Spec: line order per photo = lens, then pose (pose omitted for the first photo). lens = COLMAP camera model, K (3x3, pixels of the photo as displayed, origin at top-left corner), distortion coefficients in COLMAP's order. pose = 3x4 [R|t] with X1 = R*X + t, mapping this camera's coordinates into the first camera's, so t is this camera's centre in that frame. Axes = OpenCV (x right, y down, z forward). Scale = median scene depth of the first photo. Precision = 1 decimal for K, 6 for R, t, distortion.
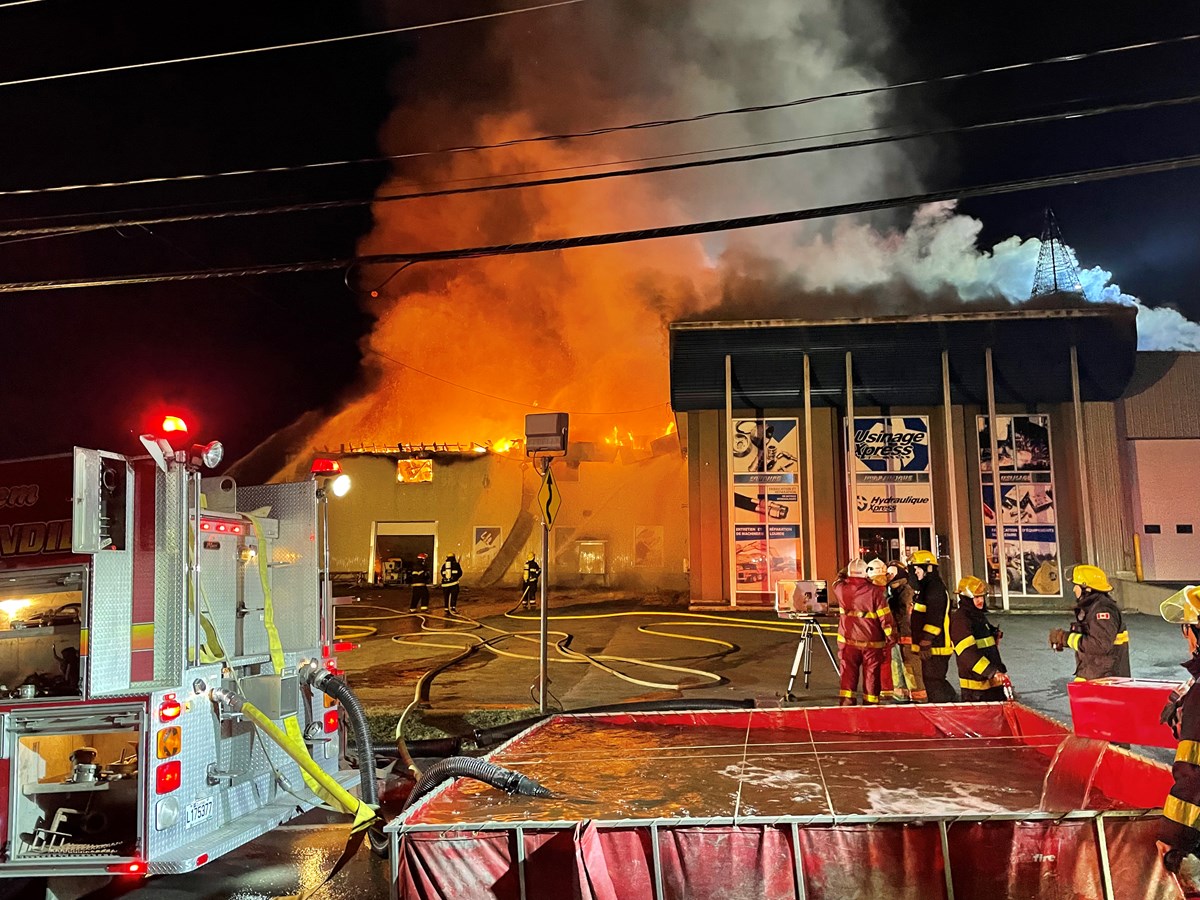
lens RADIAL K [[894.2, 0, 597.6], [0, 894.2, 429.5], [0, 0, 1]] dist [0.119963, -0.137492]
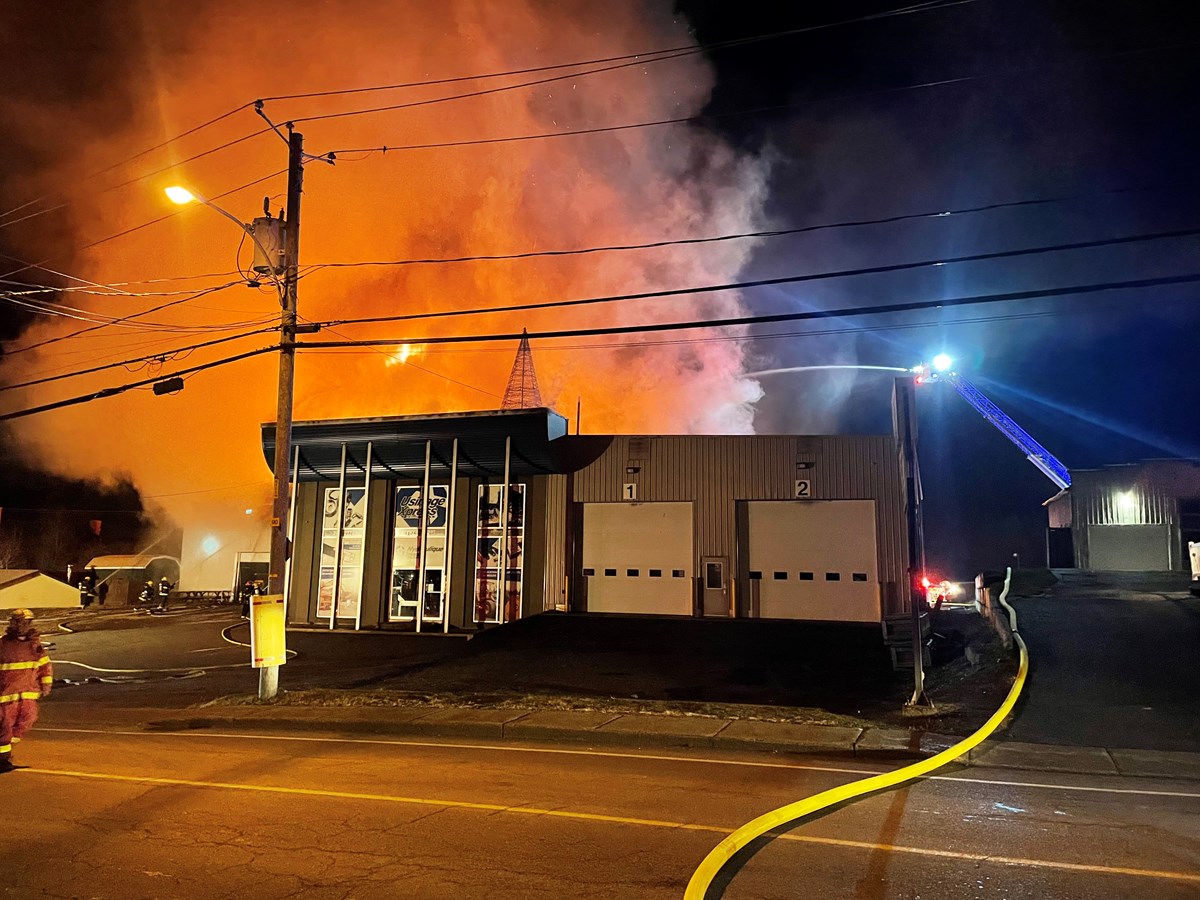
lens RADIAL K [[894.2, 0, 597.6], [0, 894.2, 429.5], [0, 0, 1]] dist [0.119963, -0.137492]
pose [[0.967560, -0.022673, -0.251620, 0.915178], [0.011185, 0.998833, -0.046995, -0.033115], [0.252392, 0.042656, 0.966684, -0.231199]]
